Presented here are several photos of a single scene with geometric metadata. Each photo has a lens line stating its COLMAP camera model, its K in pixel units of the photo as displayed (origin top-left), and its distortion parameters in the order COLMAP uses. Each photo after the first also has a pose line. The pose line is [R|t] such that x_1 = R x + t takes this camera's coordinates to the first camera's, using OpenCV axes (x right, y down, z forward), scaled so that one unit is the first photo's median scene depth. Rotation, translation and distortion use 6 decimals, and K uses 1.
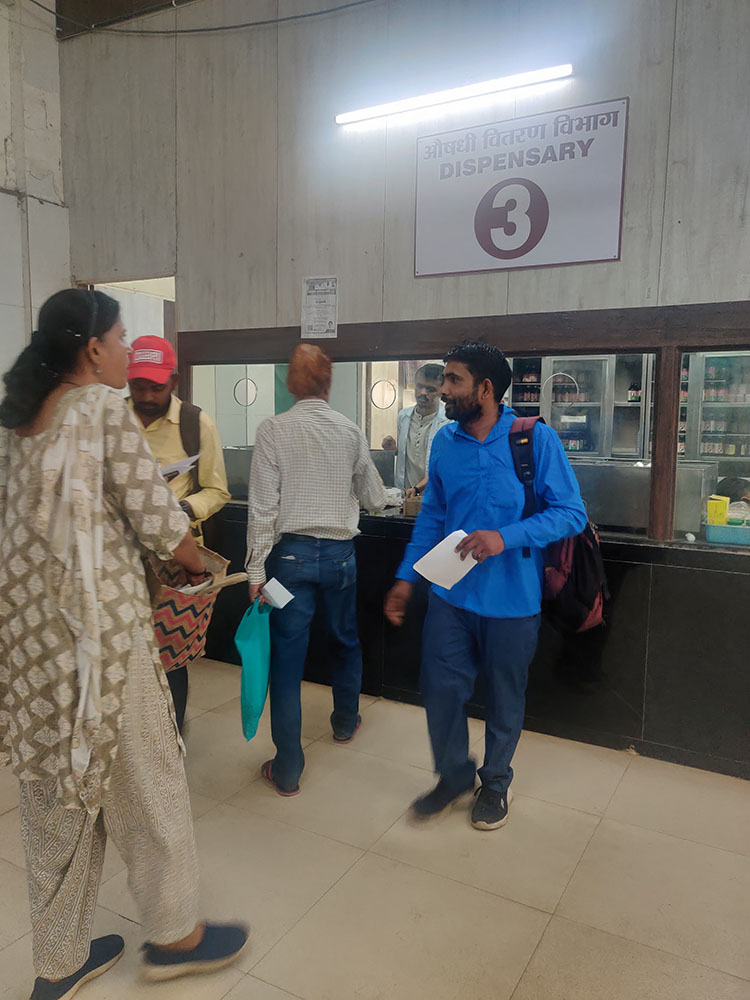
lens RADIAL K [[816.1, 0, 375.0], [0, 816.1, 500.0], [0, 0, 1]] dist [-0.005392, 0.126642]
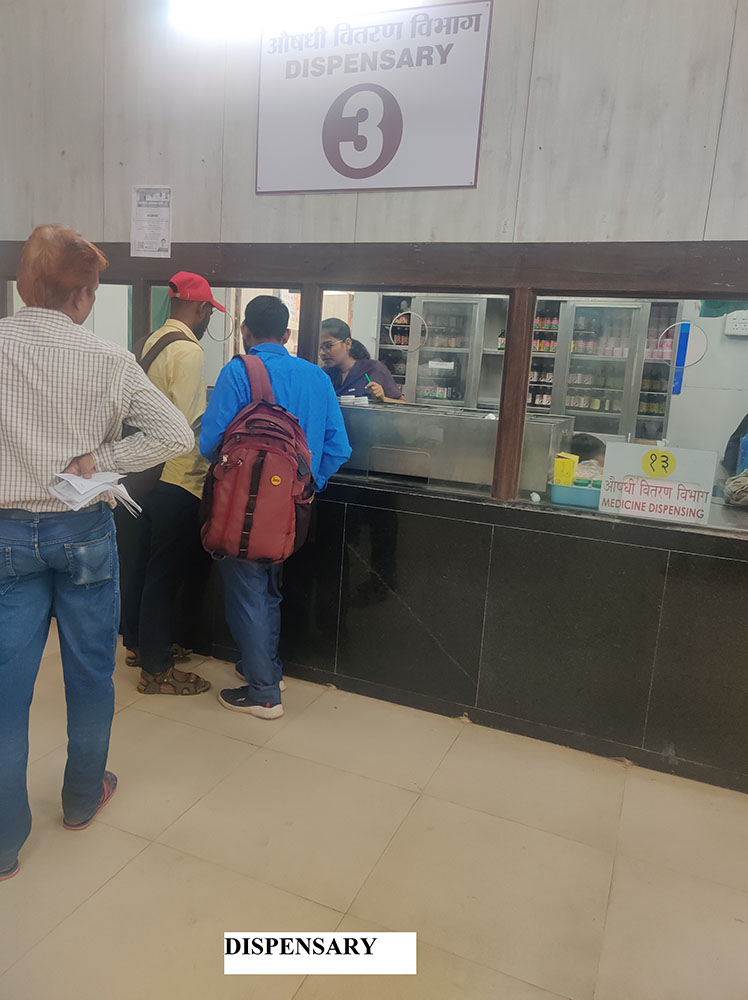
lens RADIAL K [[786.6, 0, 374.0], [0, 786.6, 500.0], [0, 0, 1]] dist [0.035507, -0.005269]
pose [[0.993535, 0.029216, 0.109699, 0.096863], [-0.037591, 0.996469, 0.075074, -0.011381], [-0.107118, -0.078712, 0.991126, 0.117119]]
